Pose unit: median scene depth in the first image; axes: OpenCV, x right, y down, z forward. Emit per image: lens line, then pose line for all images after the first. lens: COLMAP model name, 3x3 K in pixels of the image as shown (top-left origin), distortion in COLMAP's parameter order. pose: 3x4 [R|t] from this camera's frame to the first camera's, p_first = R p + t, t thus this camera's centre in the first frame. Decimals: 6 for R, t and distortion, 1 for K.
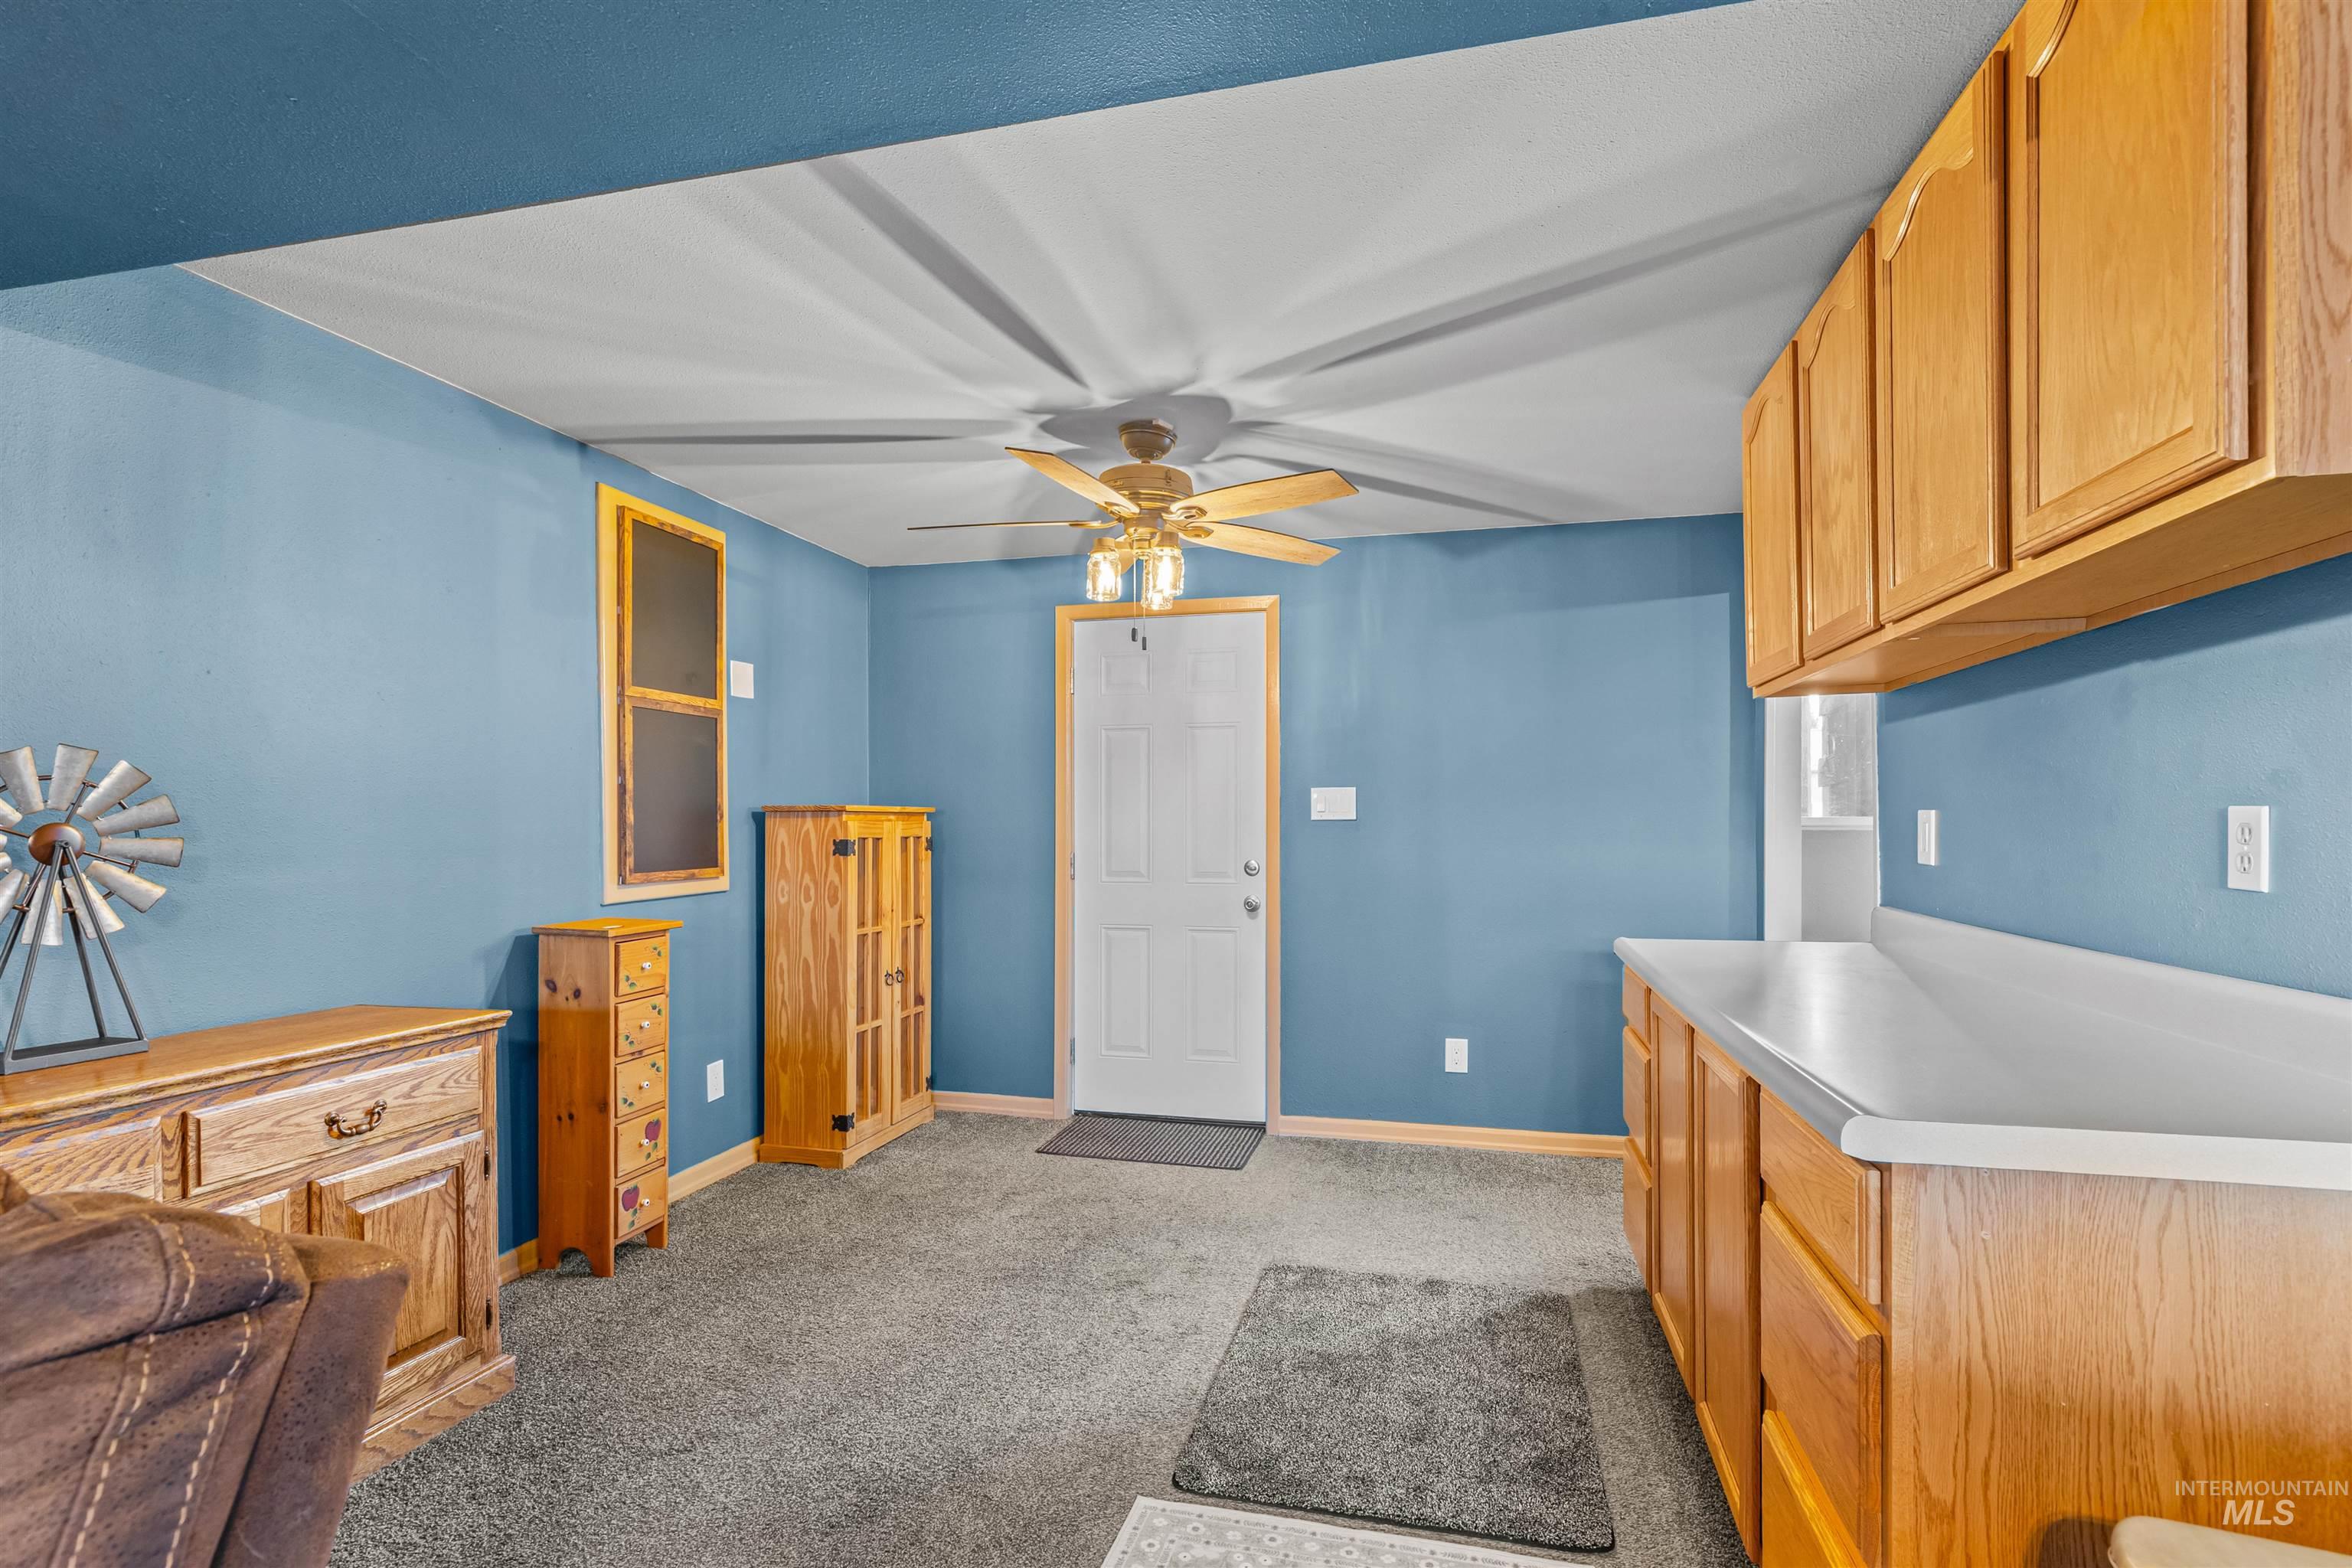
lens RADIAL K [[1057.6, 0, 1186.4], [0, 1057.6, 818.1], [0, 0, 1]] dist [-0.005954, 0.003180]
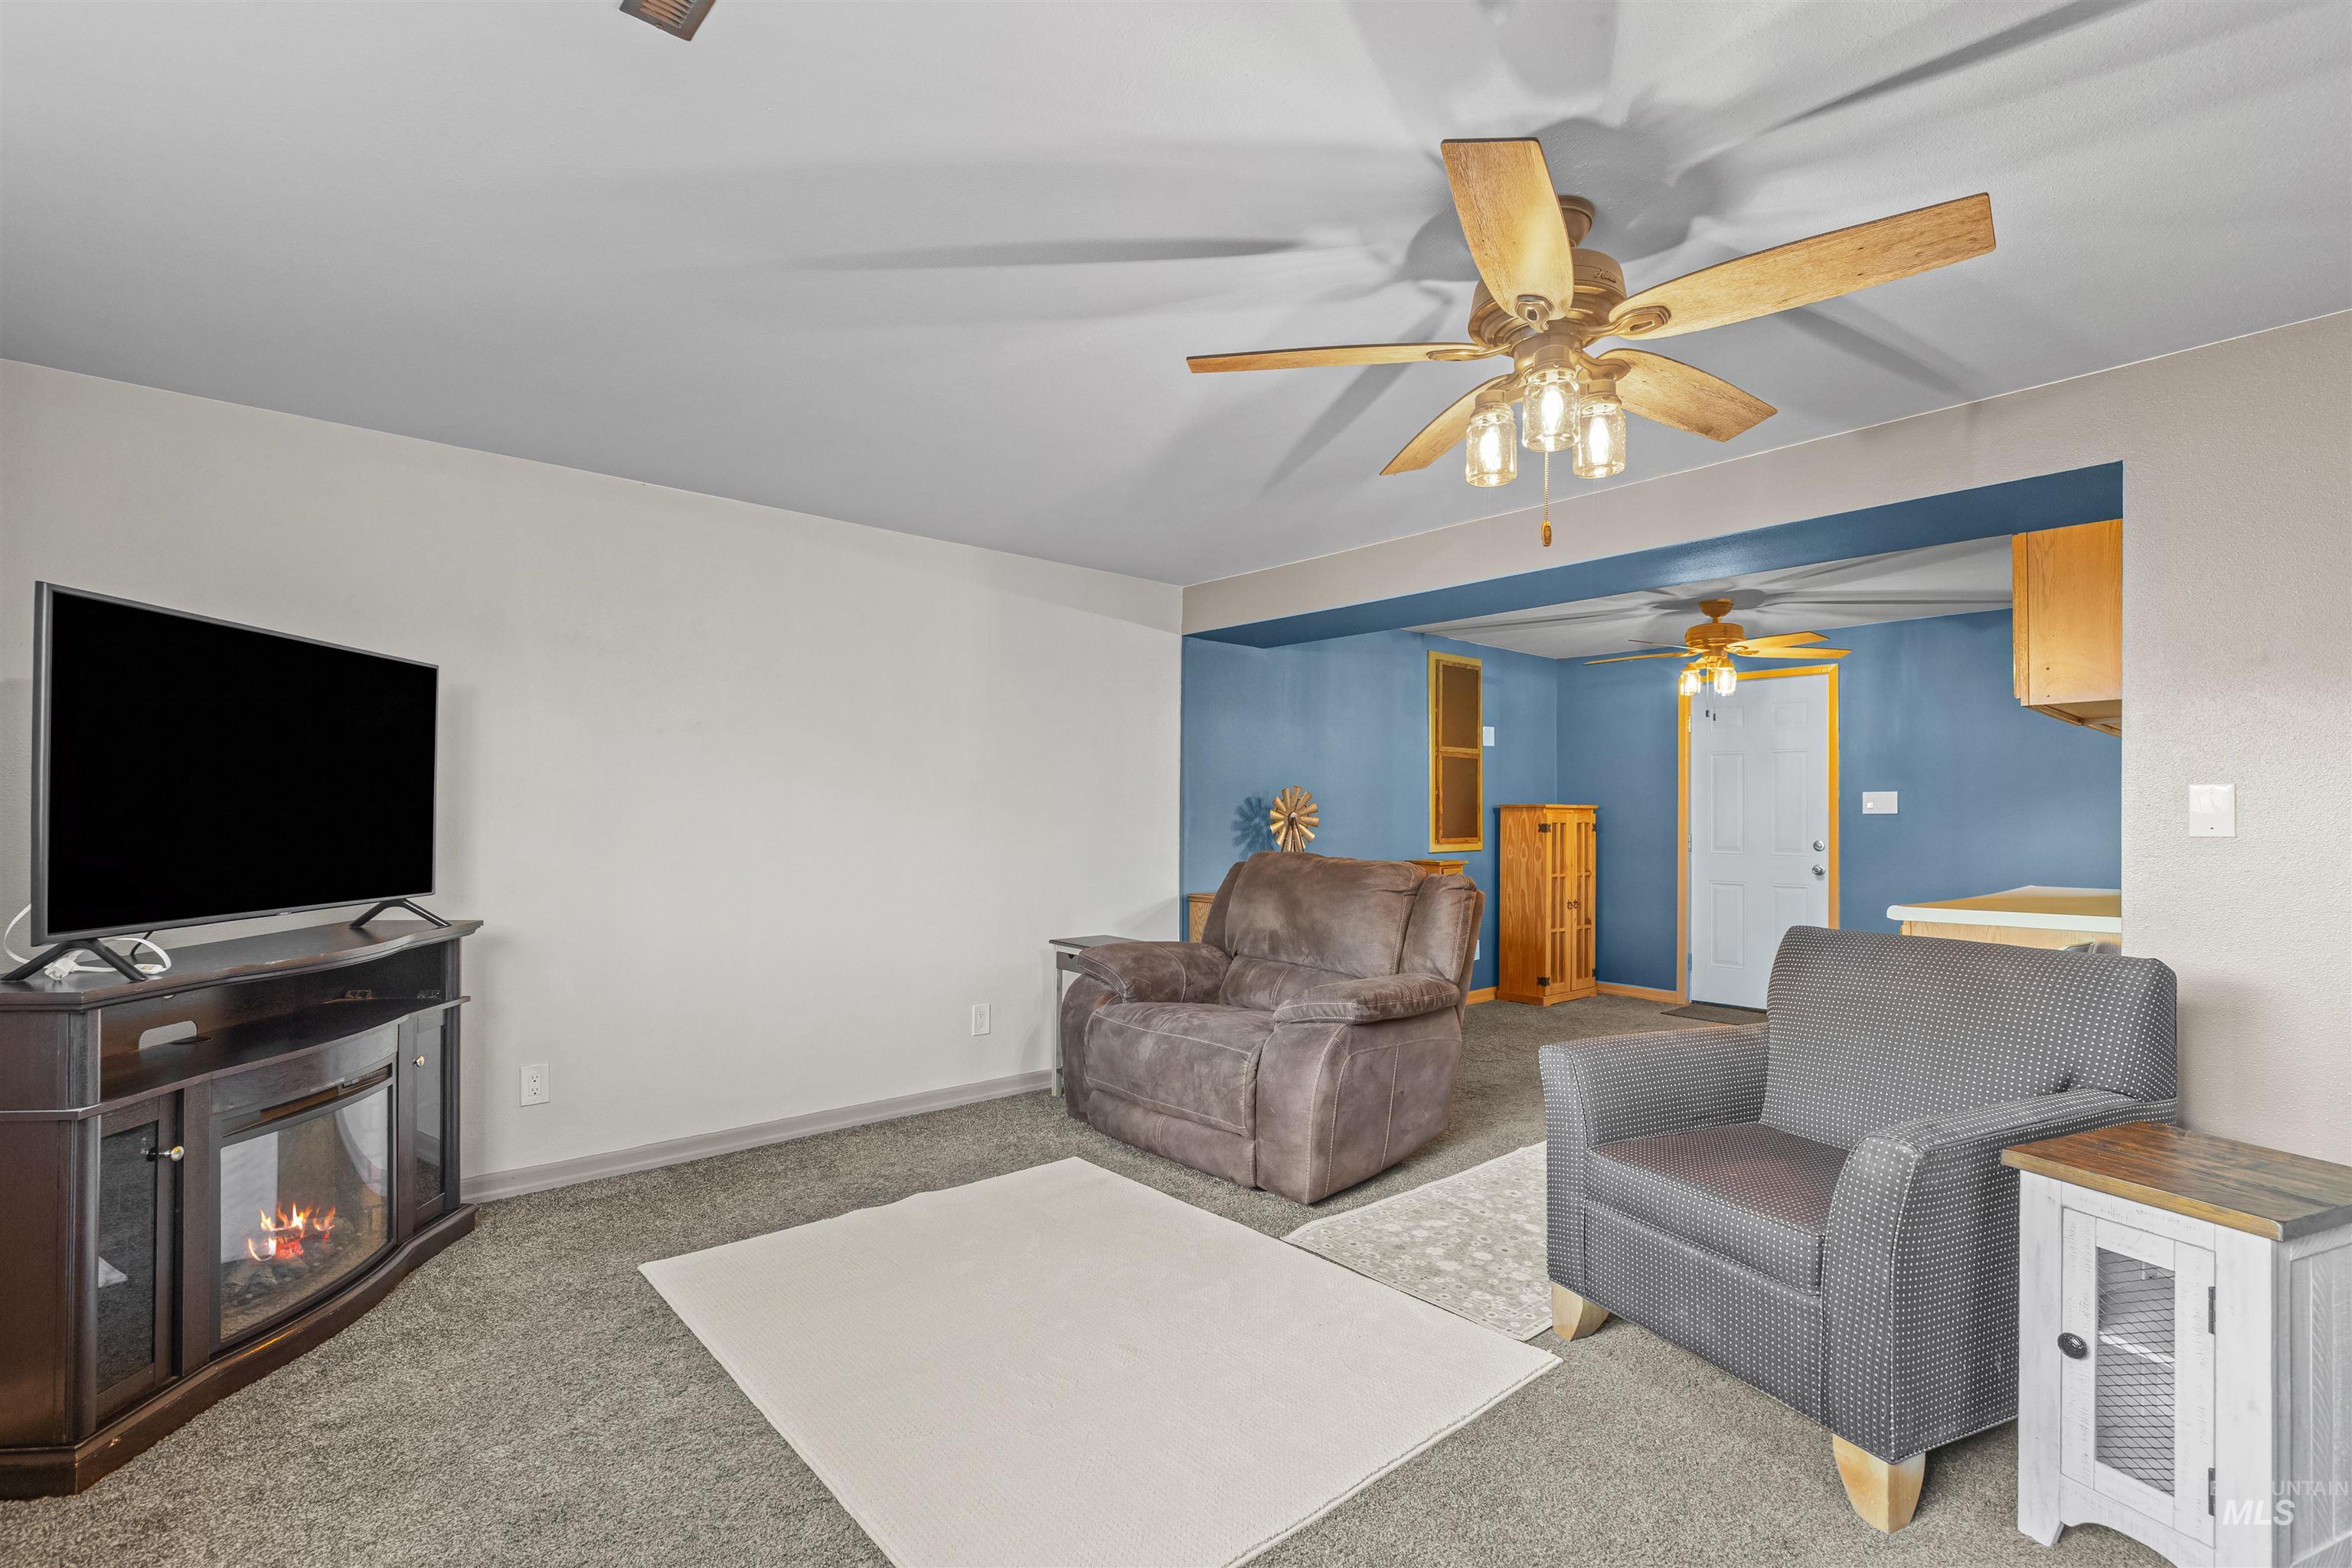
lens RADIAL K [[1057.6, 0, 1182.9], [0, 1057.6, 803.5], [0, 0, 1]] dist [-0.005954, 0.003180]
pose [[0.816153, -0.000151, -0.577836, 0.206590], [-0.004866, 0.999963, -0.007134, 0.002352], [0.577816, 0.008634, 0.816122, -0.798652]]
